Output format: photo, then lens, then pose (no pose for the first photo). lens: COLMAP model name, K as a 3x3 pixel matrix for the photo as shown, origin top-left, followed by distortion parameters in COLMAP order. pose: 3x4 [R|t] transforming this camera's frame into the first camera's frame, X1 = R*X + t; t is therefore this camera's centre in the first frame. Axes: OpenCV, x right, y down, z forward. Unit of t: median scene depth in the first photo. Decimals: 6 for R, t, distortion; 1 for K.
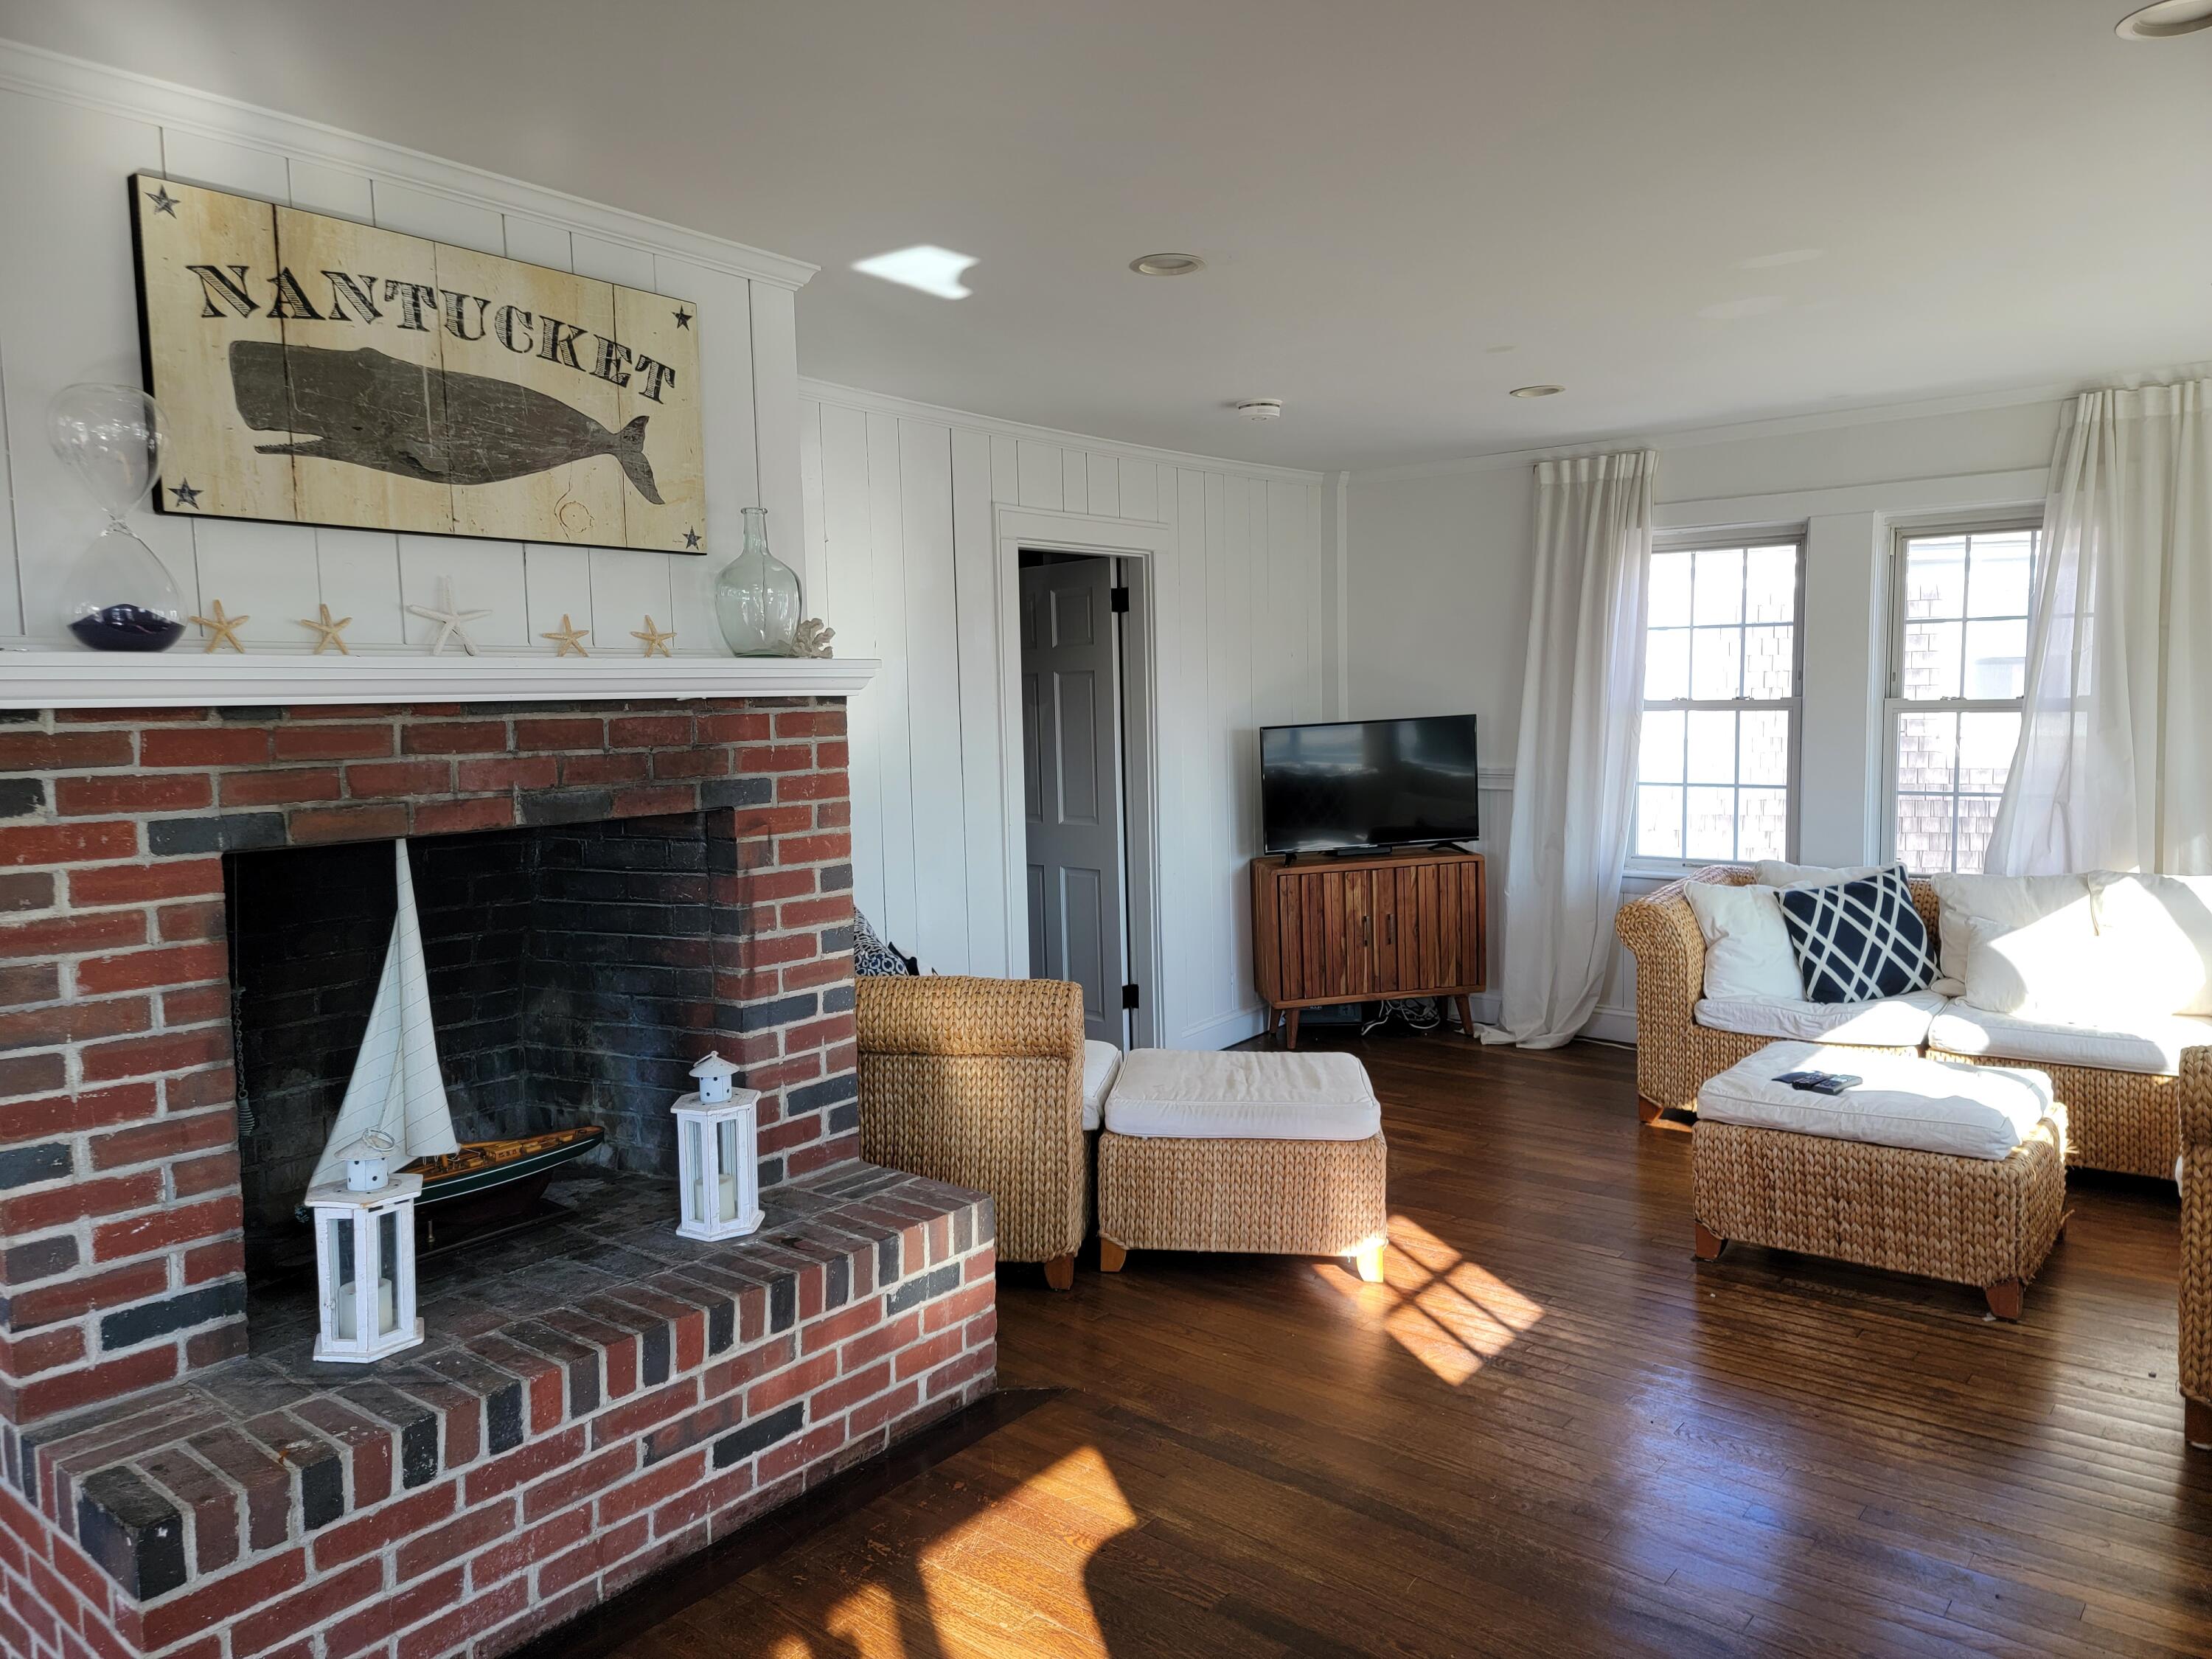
lens RADIAL K [[1563.4, 0, 1090.5], [0, 1563.4, 837.3], [0, 0, 1]] dist [0.094172, -0.085231]
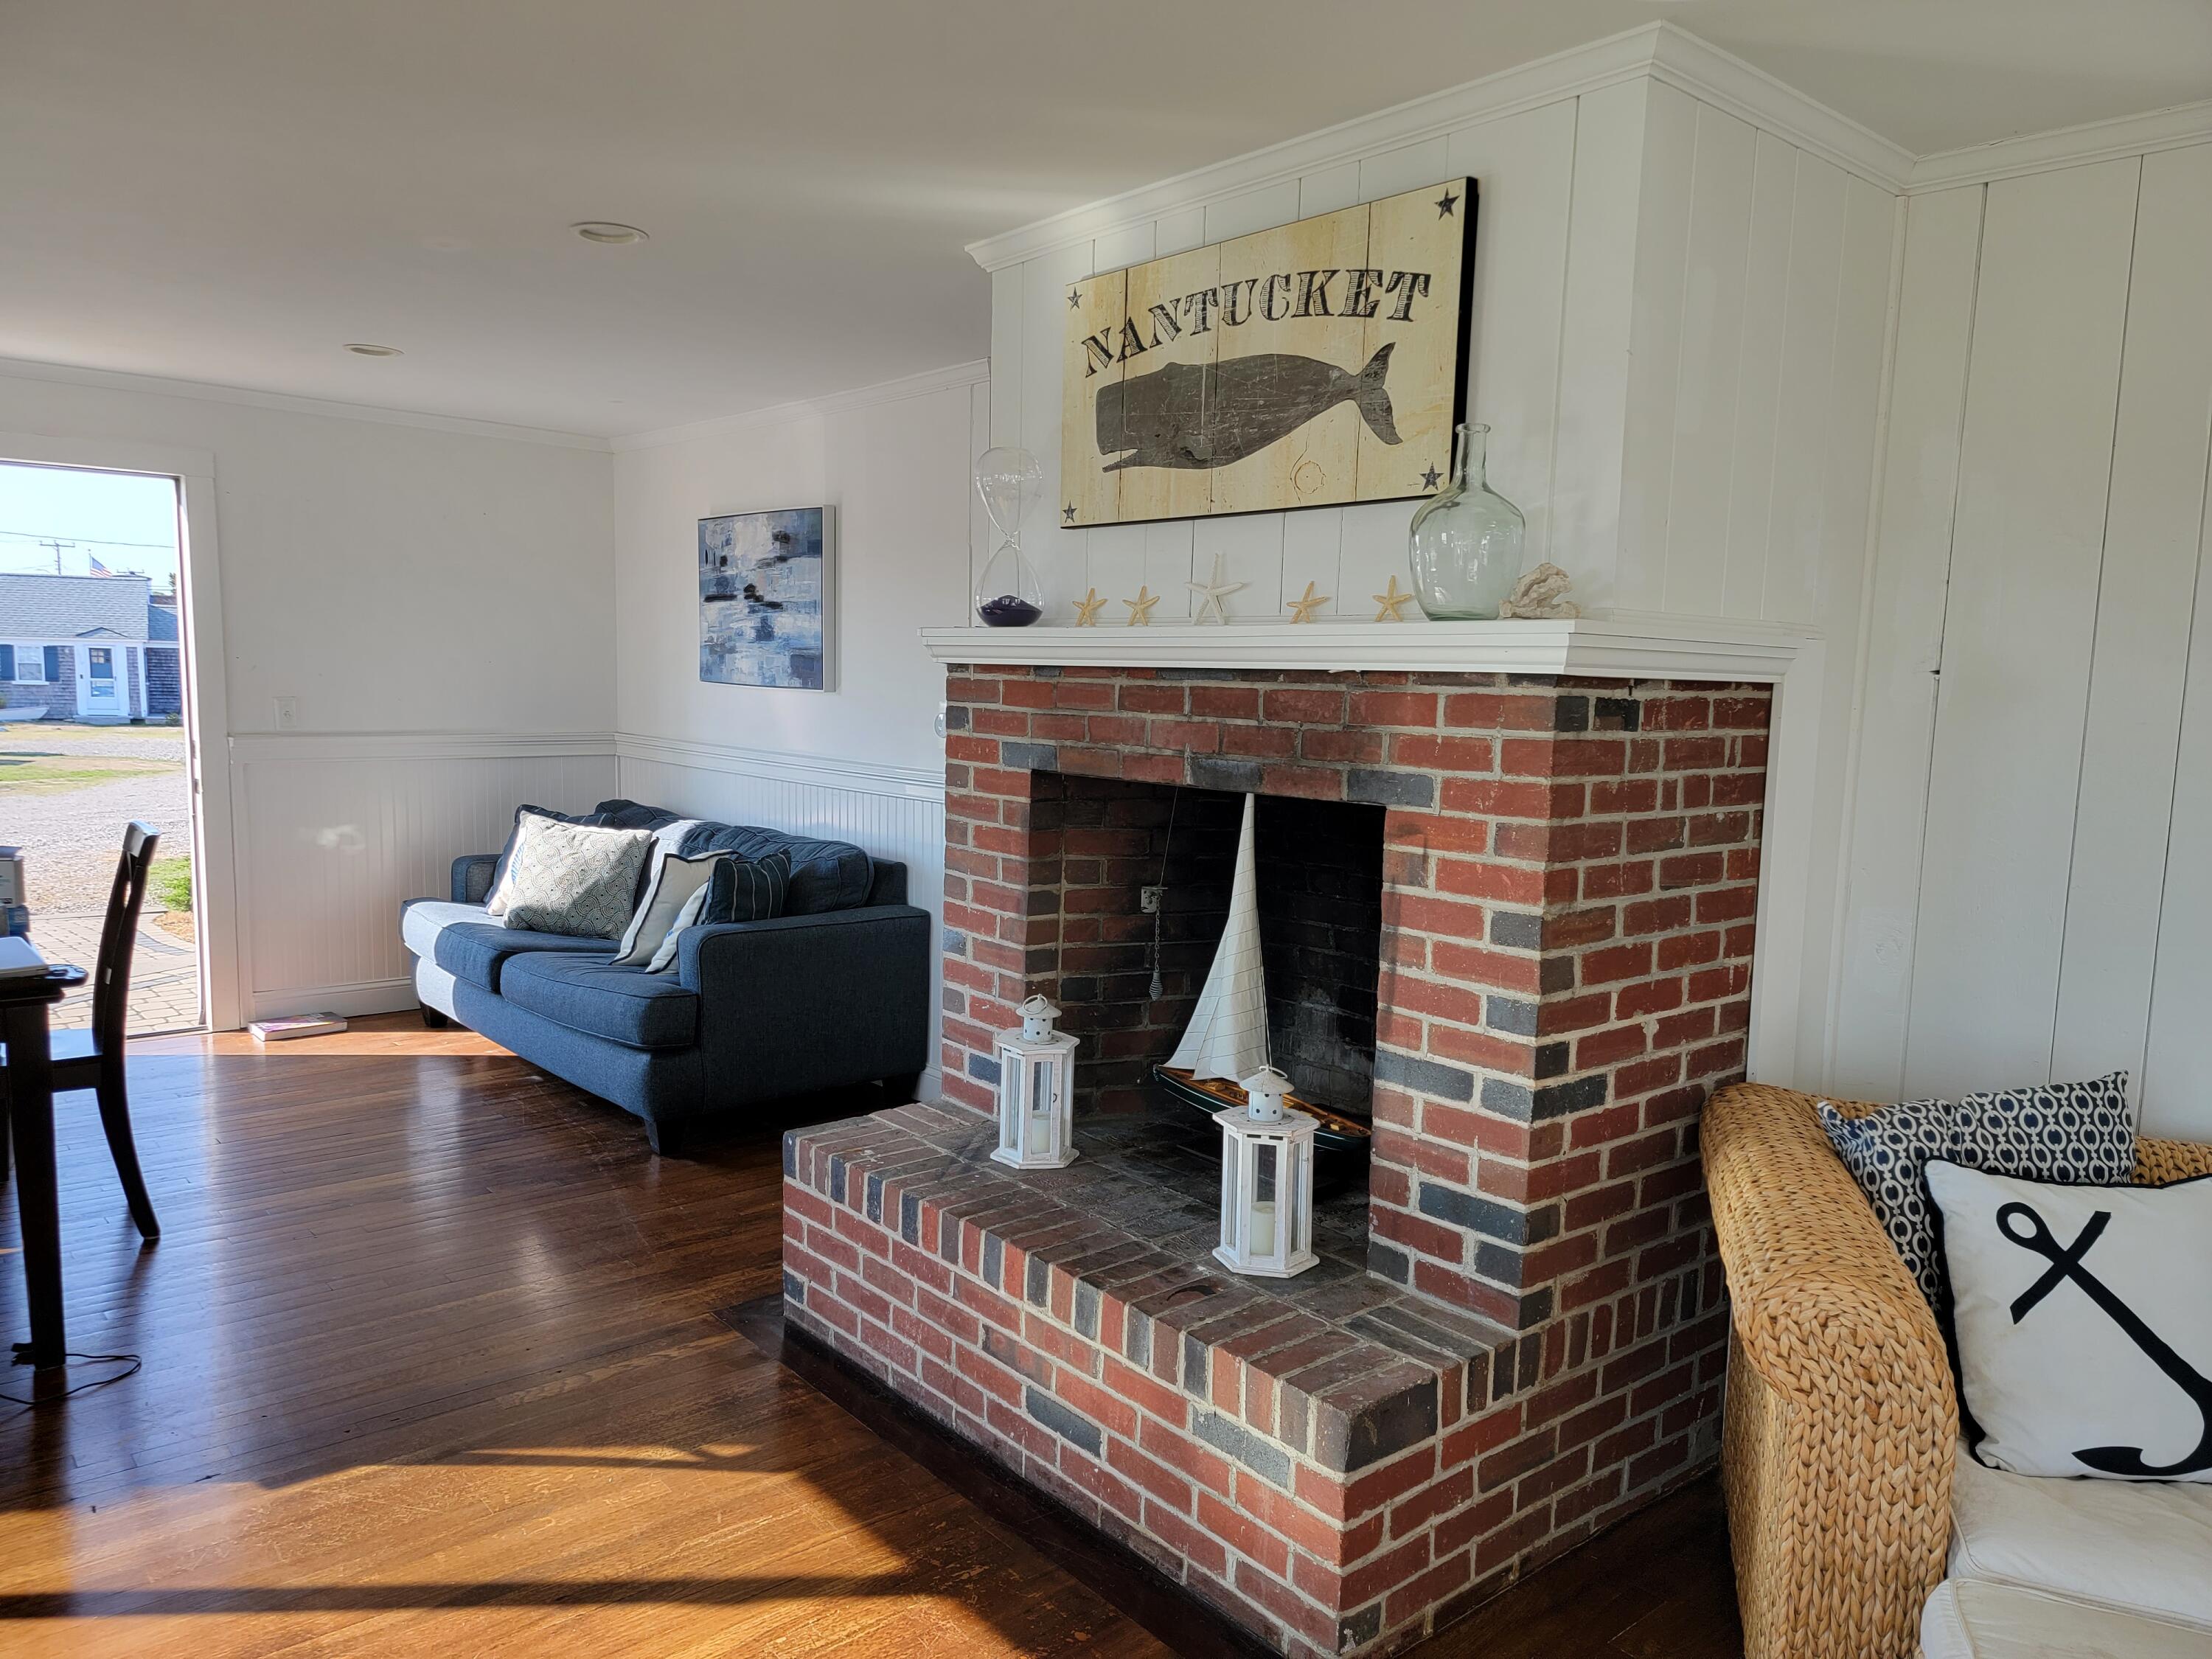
lens RADIAL K [[1563.4, 0, 1090.5], [0, 1563.4, 837.3], [0, 0, 1]] dist [0.094172, -0.085231]
pose [[-0.202589, 0.121877, -0.971650, 0.656593], [-0.106649, 0.983577, 0.145610, -0.114778], [0.973439, 0.133125, -0.186264, 1.092083]]
